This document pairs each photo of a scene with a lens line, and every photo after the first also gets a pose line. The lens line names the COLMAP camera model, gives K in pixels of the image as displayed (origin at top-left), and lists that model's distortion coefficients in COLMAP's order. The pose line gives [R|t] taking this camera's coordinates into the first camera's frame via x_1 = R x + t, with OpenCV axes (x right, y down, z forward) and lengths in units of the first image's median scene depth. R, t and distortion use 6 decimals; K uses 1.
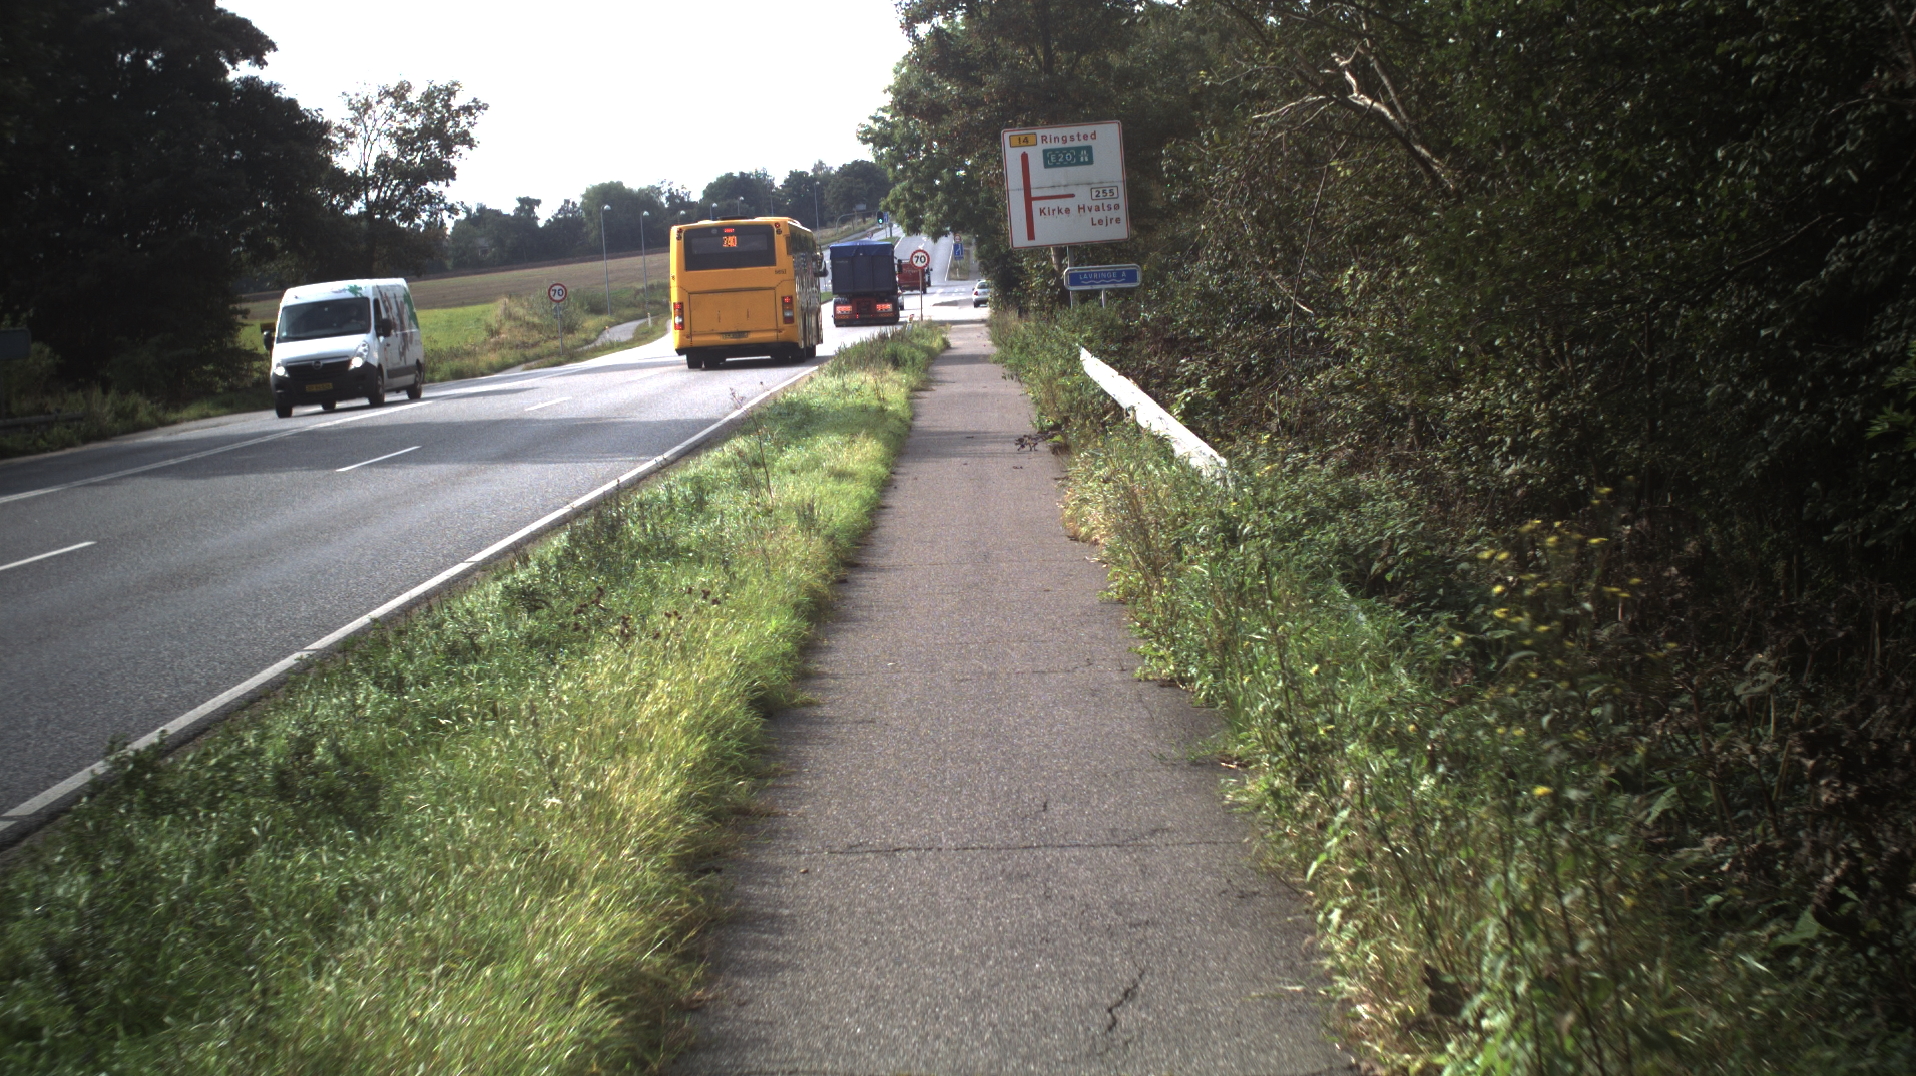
lens RADIAL K [[1576.1, 0, 961.8], [0, 1576.1, 512.3], [0, 0, 1]] dist [-0.064532, -0.002648]
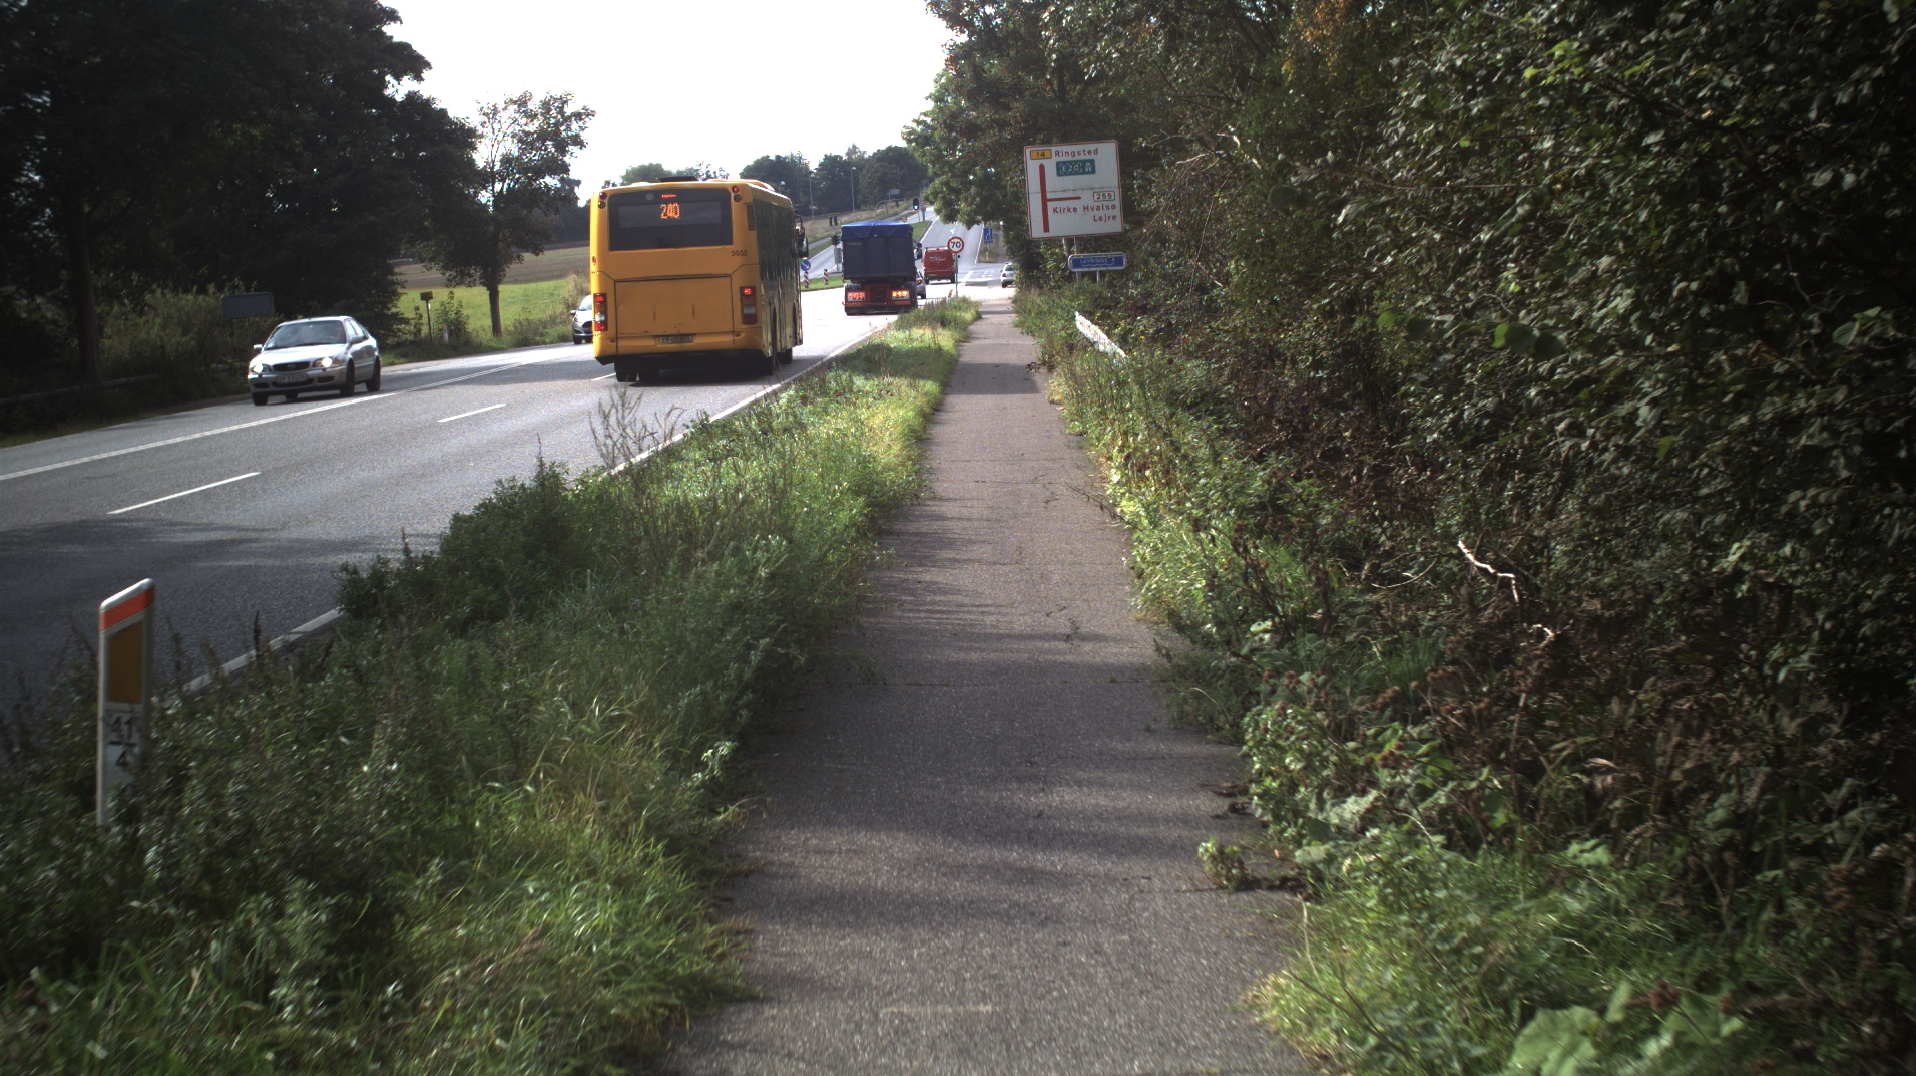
lens RADIAL K [[2201.8, 0, 956.5], [0, 2201.8, 585.5], [0, 0, 1]] dist [-0.085138, 0.010101]
pose [[0.999858, 0.010774, -0.012921, -0.002550], [-0.010774, 0.999942, 0.000045, 0.103711], [0.012920, 0.000094, 0.999917, -0.710532]]
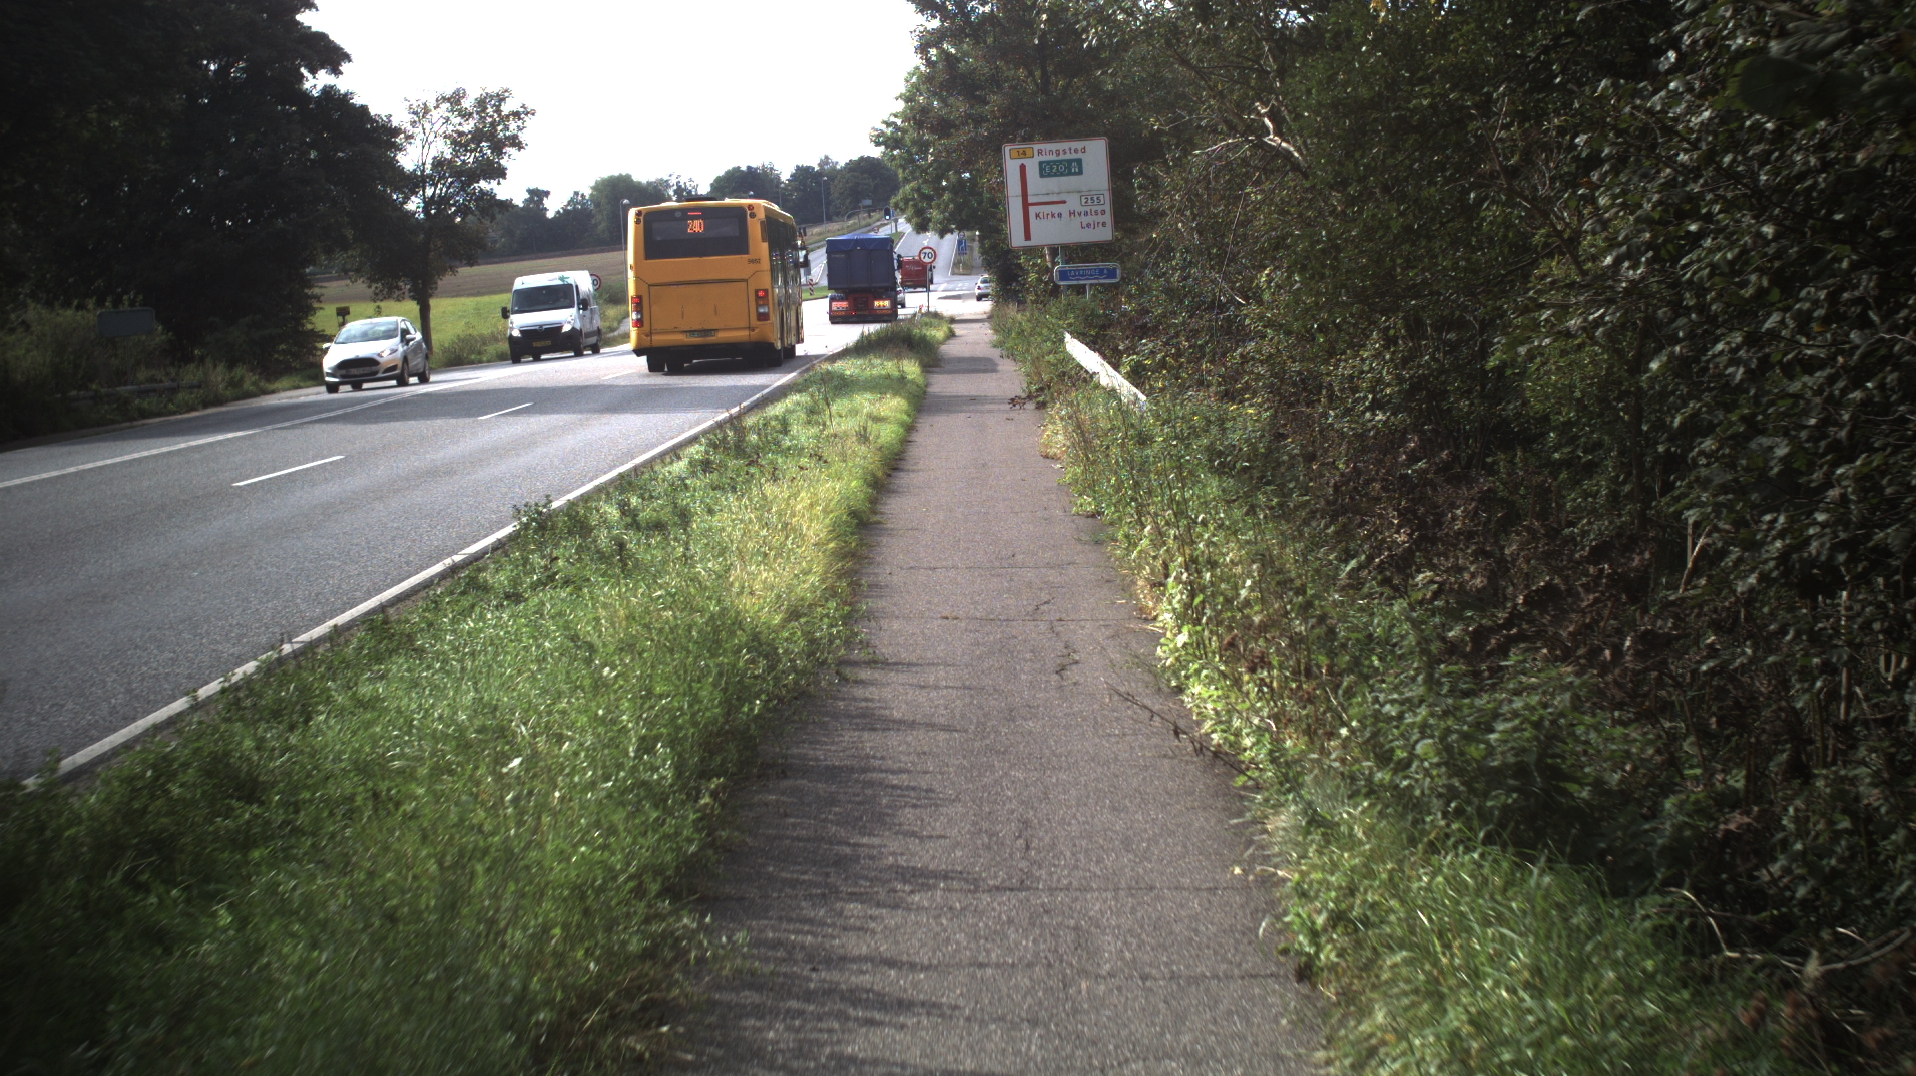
lens RADIAL K [[1838.2, 0, 958.0], [0, 1838.2, 538.0], [0, 0, 1]] dist [-0.081602, -0.002100]
pose [[0.999945, 0.010461, -0.000781, -0.002839], [-0.010463, 0.999938, -0.003711, 0.043282], [0.000742, 0.003719, 0.999993, -0.296364]]
